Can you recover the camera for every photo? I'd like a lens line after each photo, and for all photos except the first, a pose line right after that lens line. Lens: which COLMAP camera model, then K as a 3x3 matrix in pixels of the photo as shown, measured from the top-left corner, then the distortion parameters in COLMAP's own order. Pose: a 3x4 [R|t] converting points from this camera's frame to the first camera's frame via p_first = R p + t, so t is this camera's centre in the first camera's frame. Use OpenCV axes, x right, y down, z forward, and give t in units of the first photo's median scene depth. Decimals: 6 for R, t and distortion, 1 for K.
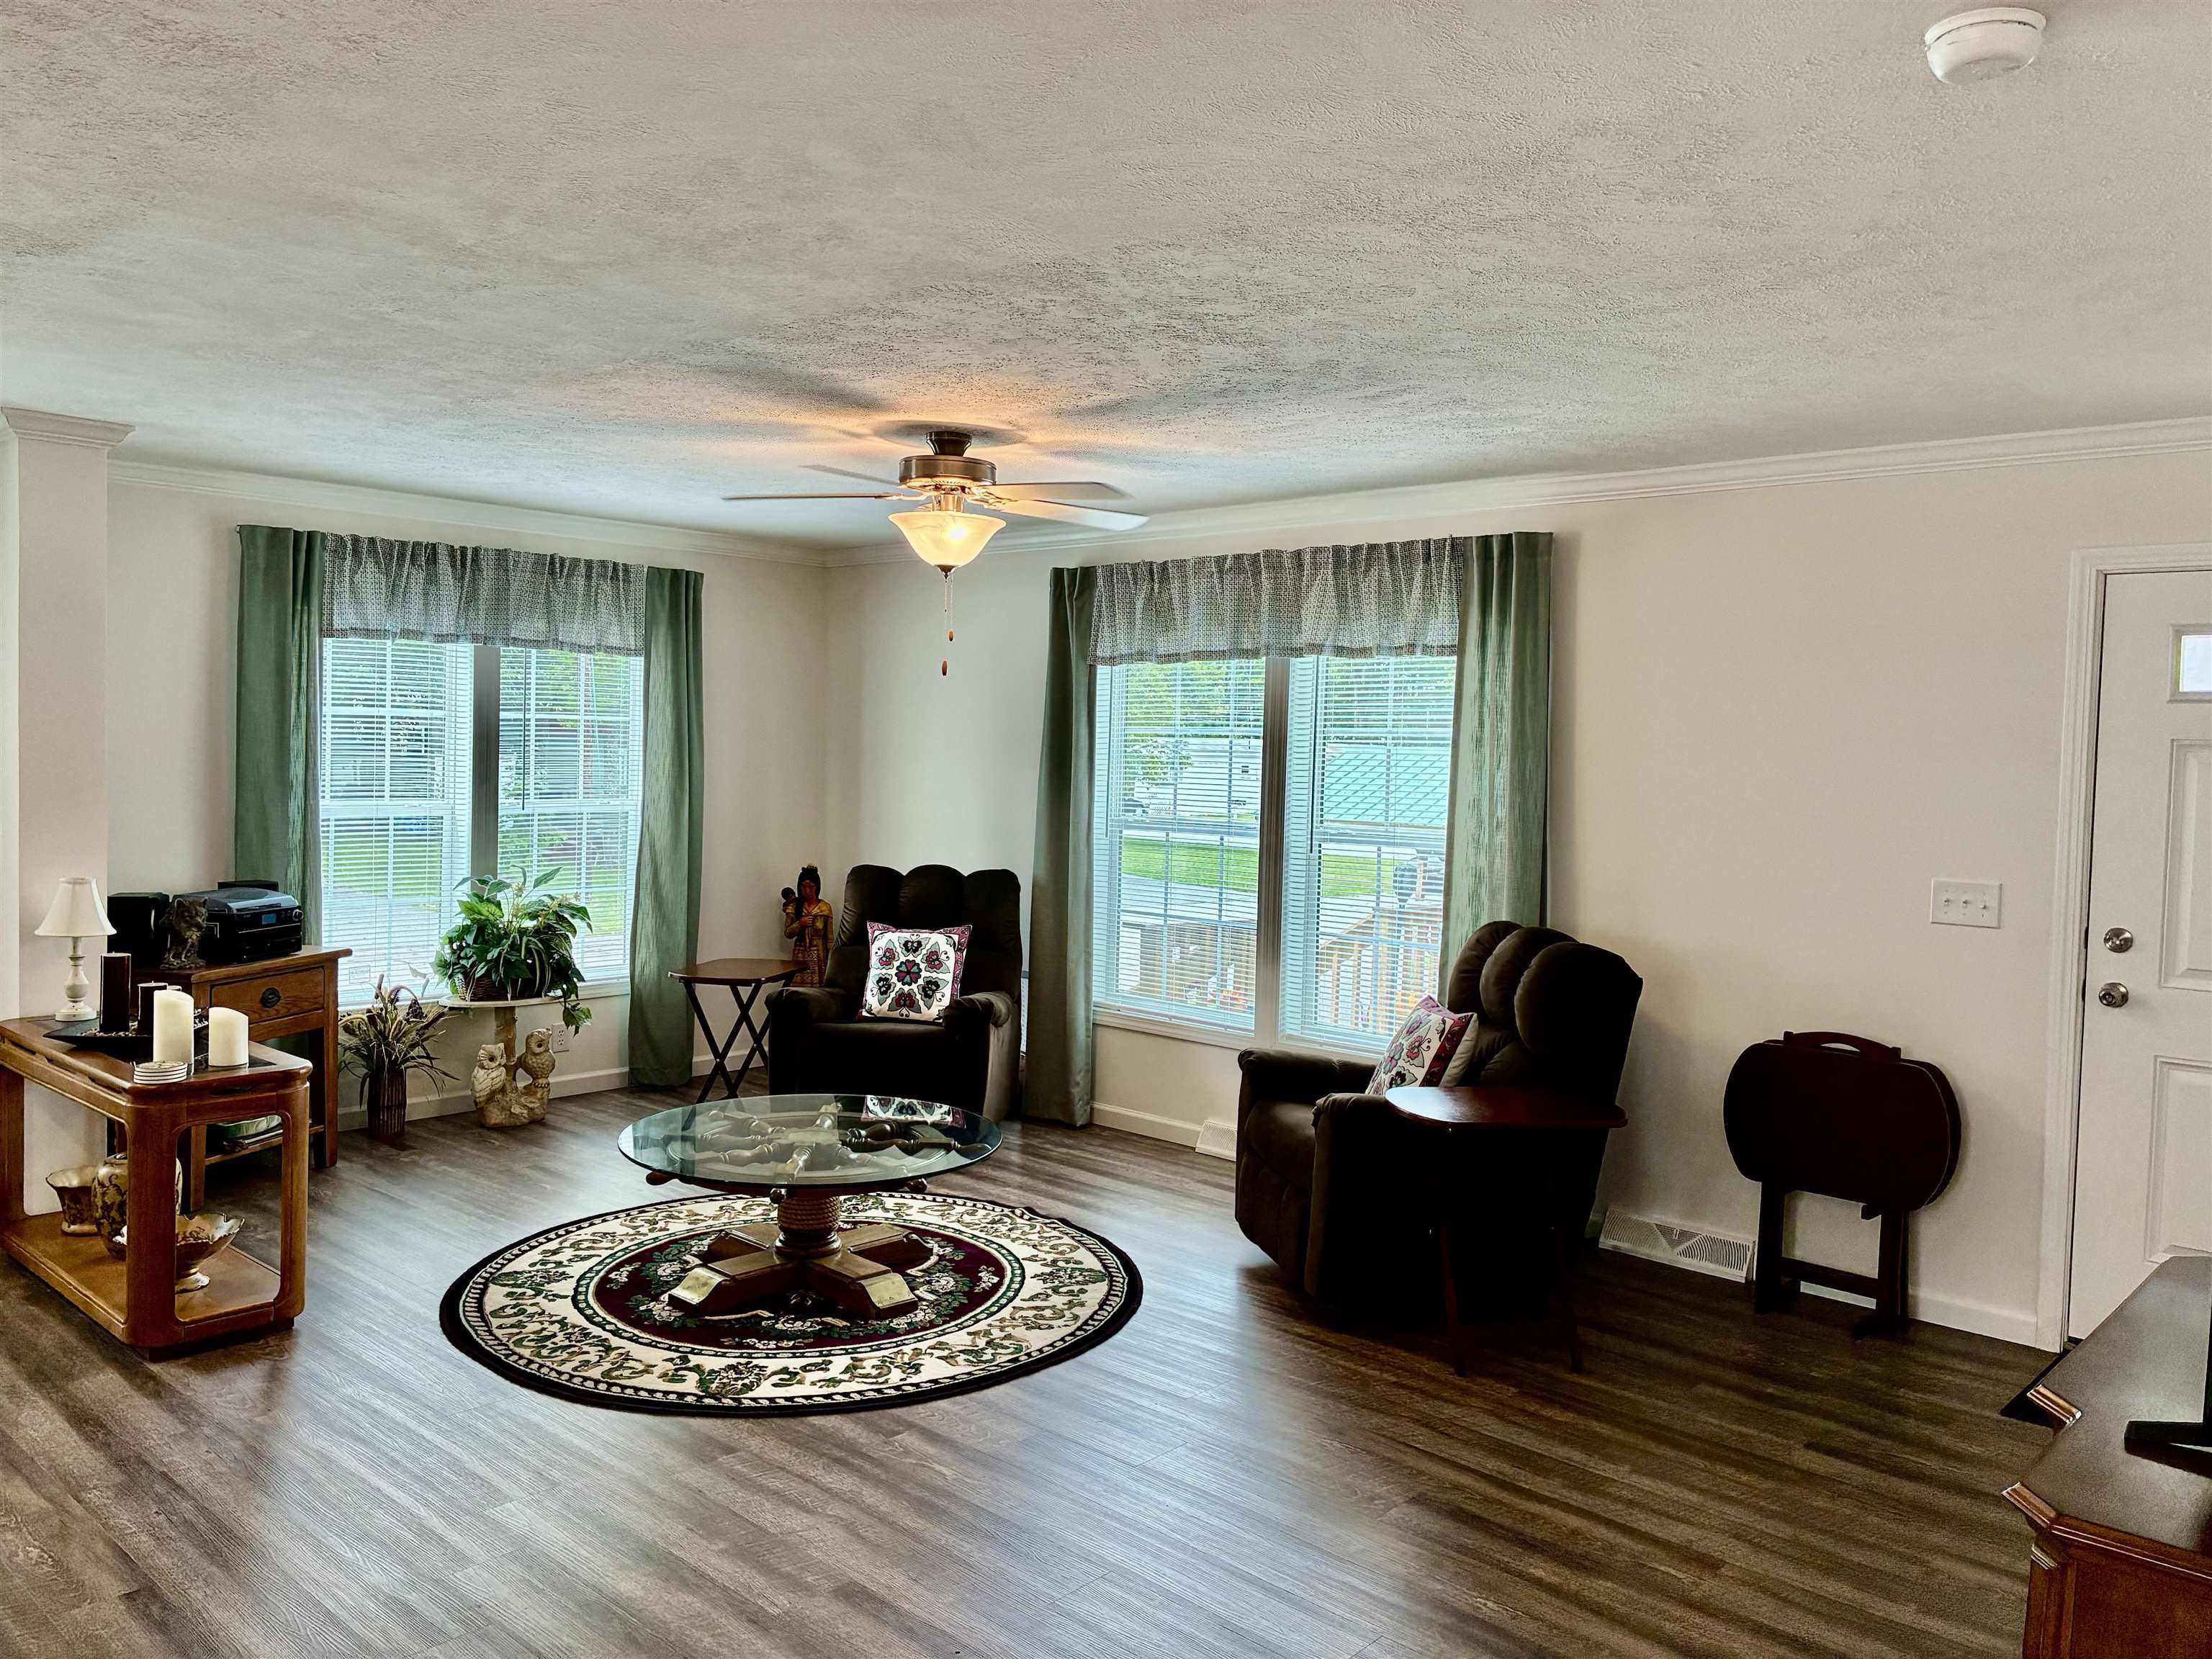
lens RADIAL K [[1682.0, 0, 1095.3], [0, 1682.0, 813.5], [0, 0, 1]] dist [0.010802, -0.006126]
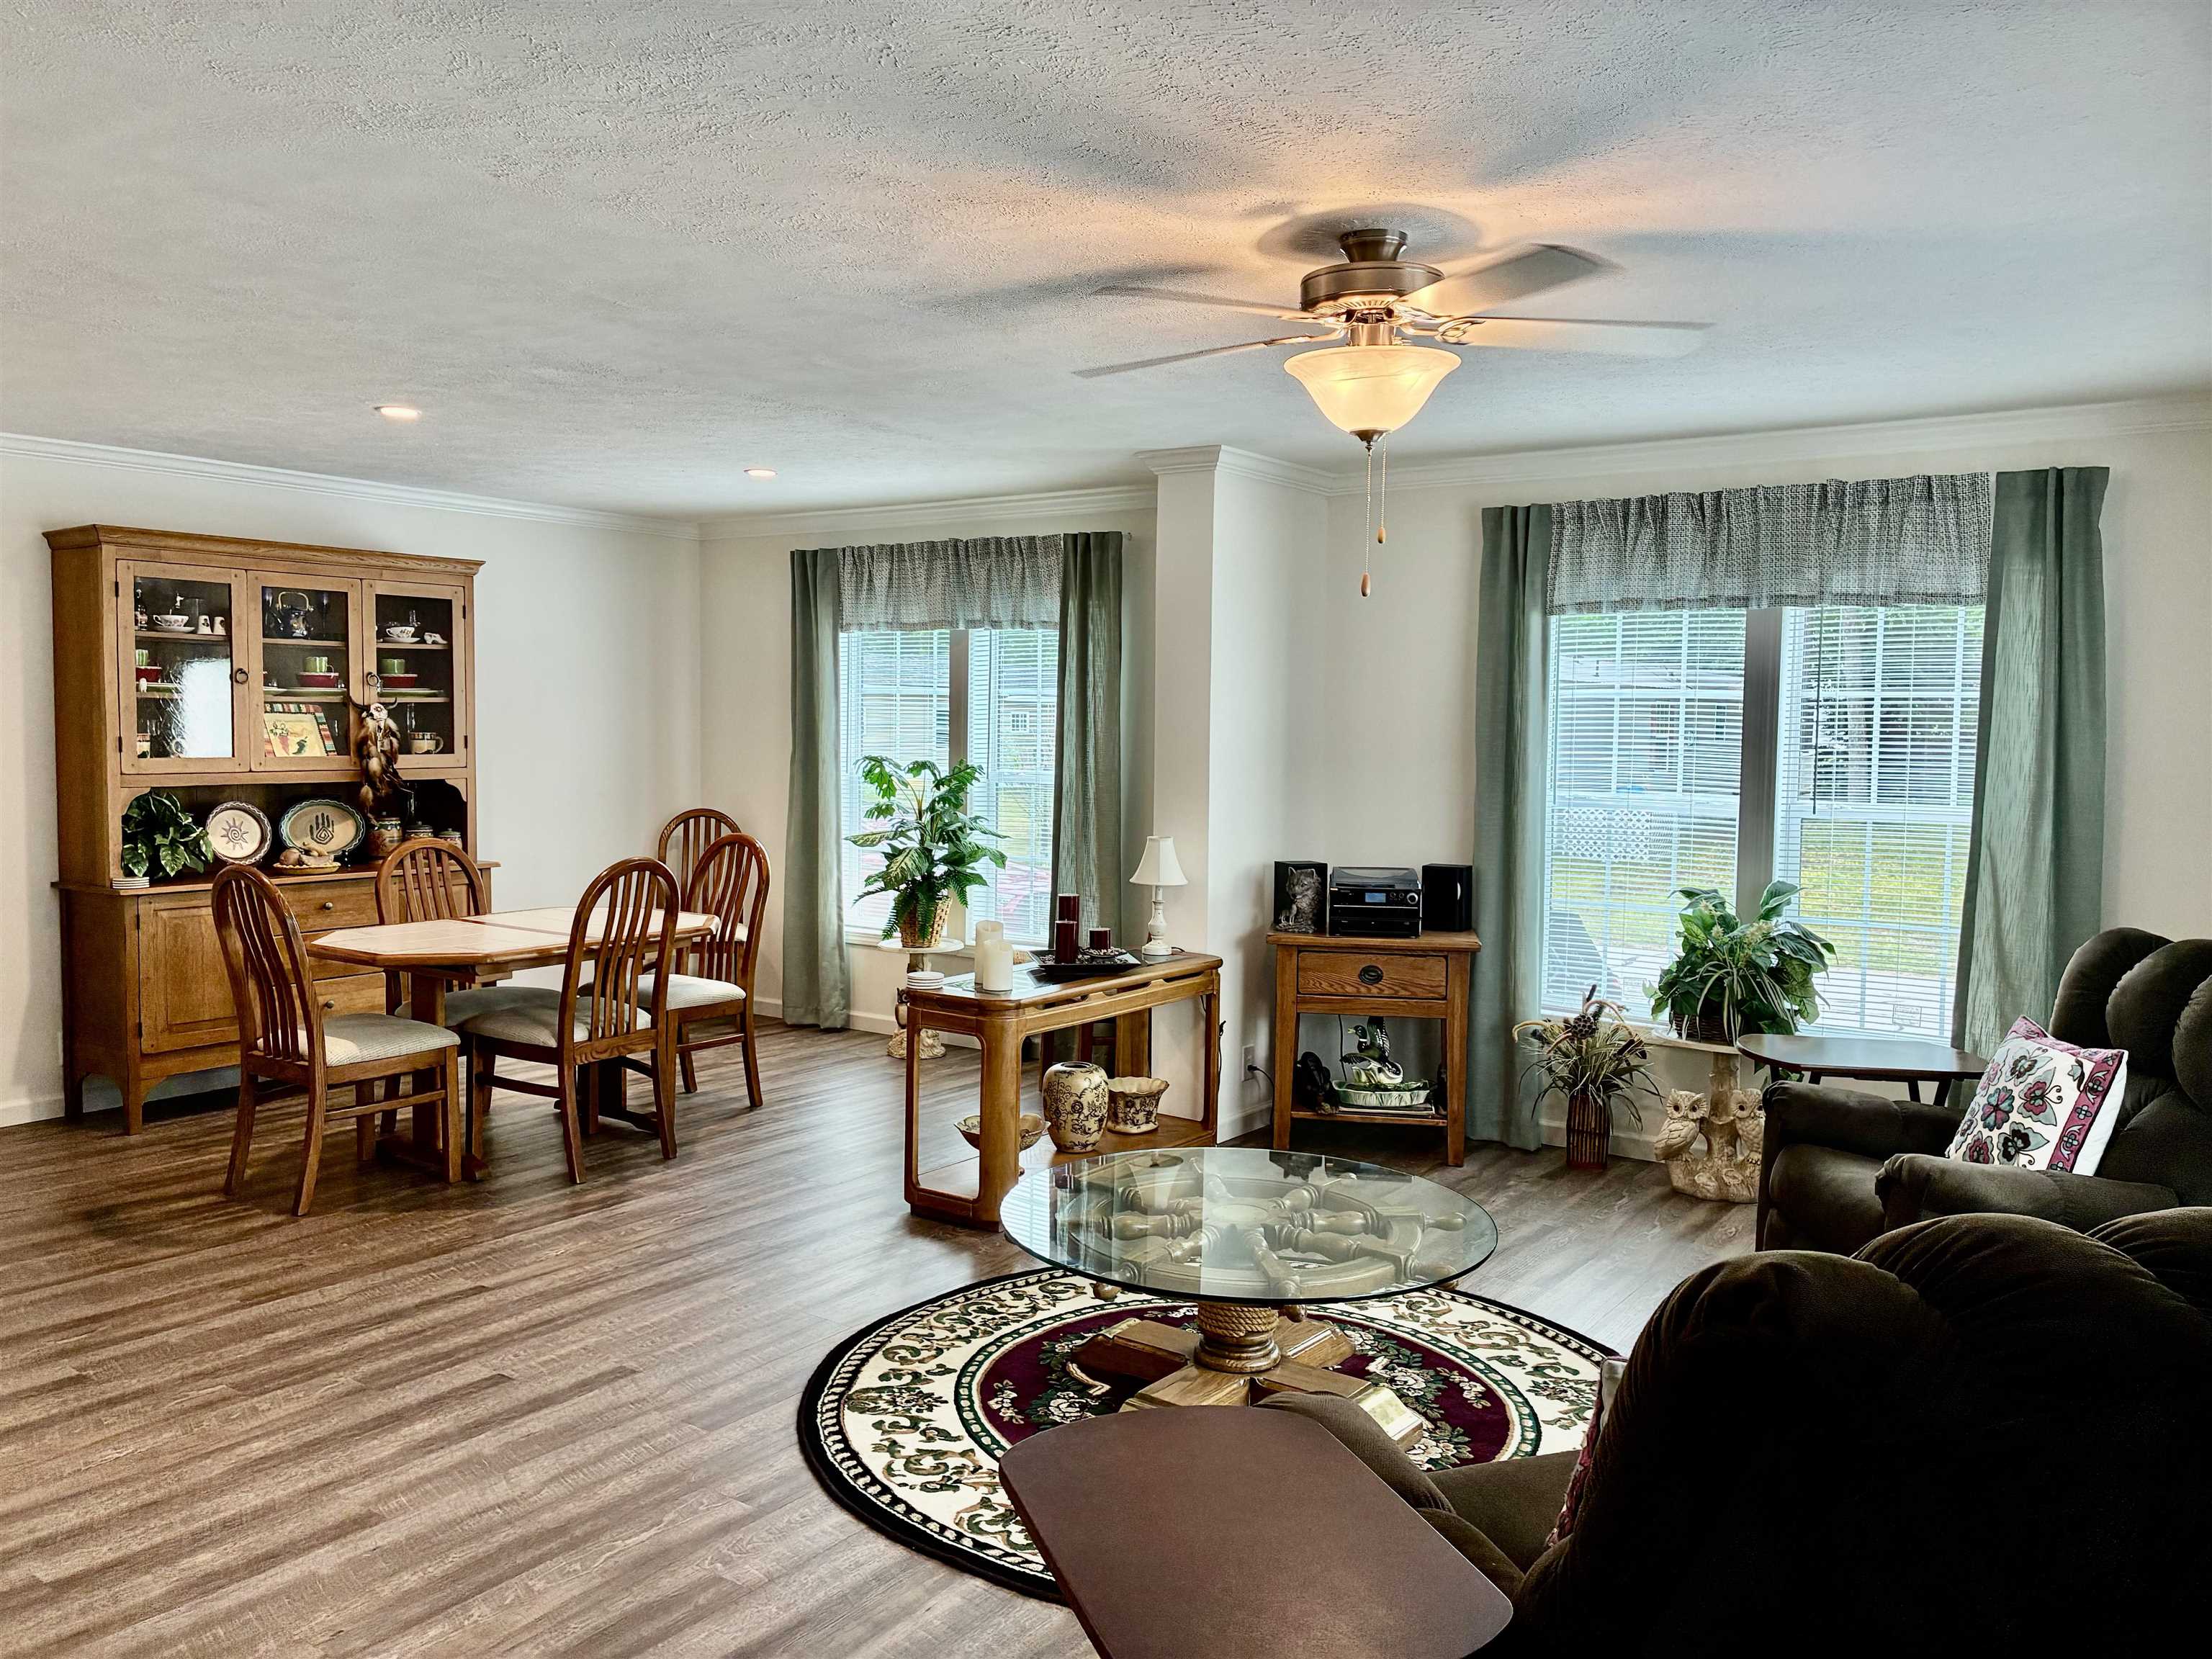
lens RADIAL K [[1691.2, 0, 1106.0], [0, 1691.2, 829.5], [0, 0, 1]] dist [0.008734, 0.004543]
pose [[0.131925, 0.046866, -0.990151, 0.639070], [-0.055973, 0.997640, 0.039763, -0.013074], [0.989678, 0.050176, 0.134237, 0.904915]]
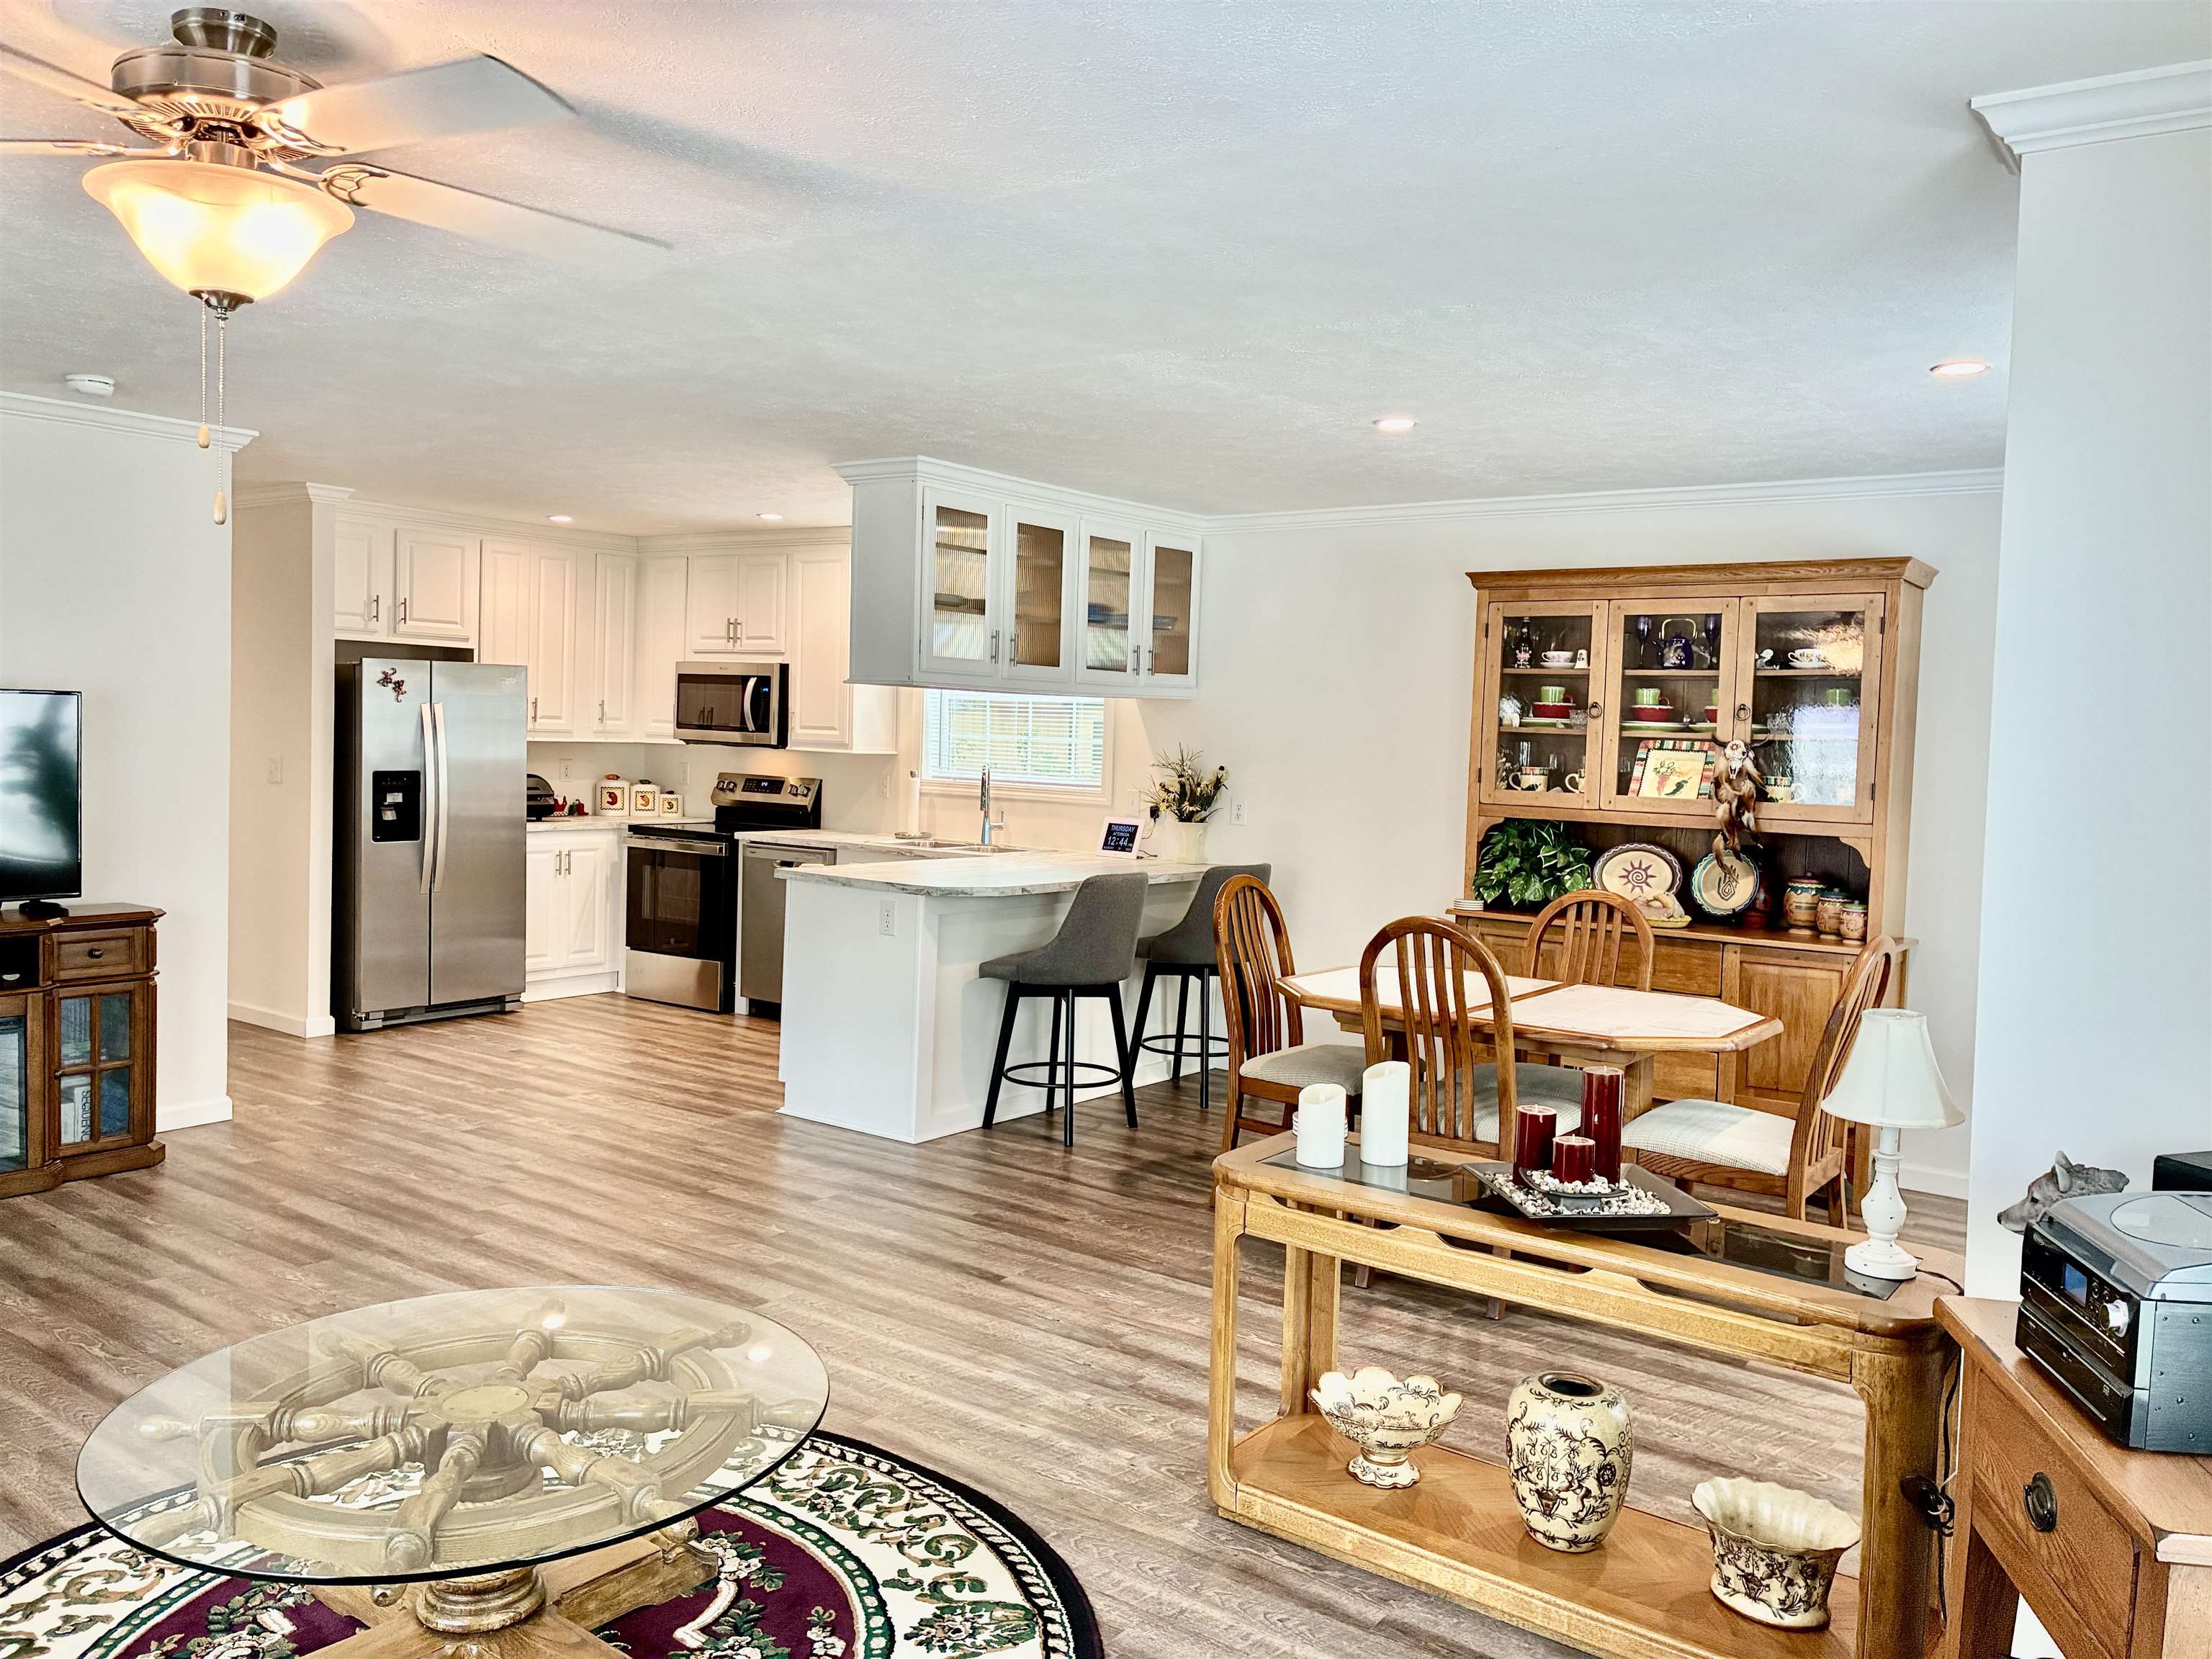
lens RADIAL K [[1682.0, 0, 1095.3], [0, 1682.0, 813.5], [0, 0, 1]] dist [0.010802, -0.006126]
pose [[-0.993463, -0.047214, -0.103938, -0.329485], [-0.057178, 0.993827, 0.095072, -0.067581], [0.098807, 0.100394, -0.990029, 1.690729]]
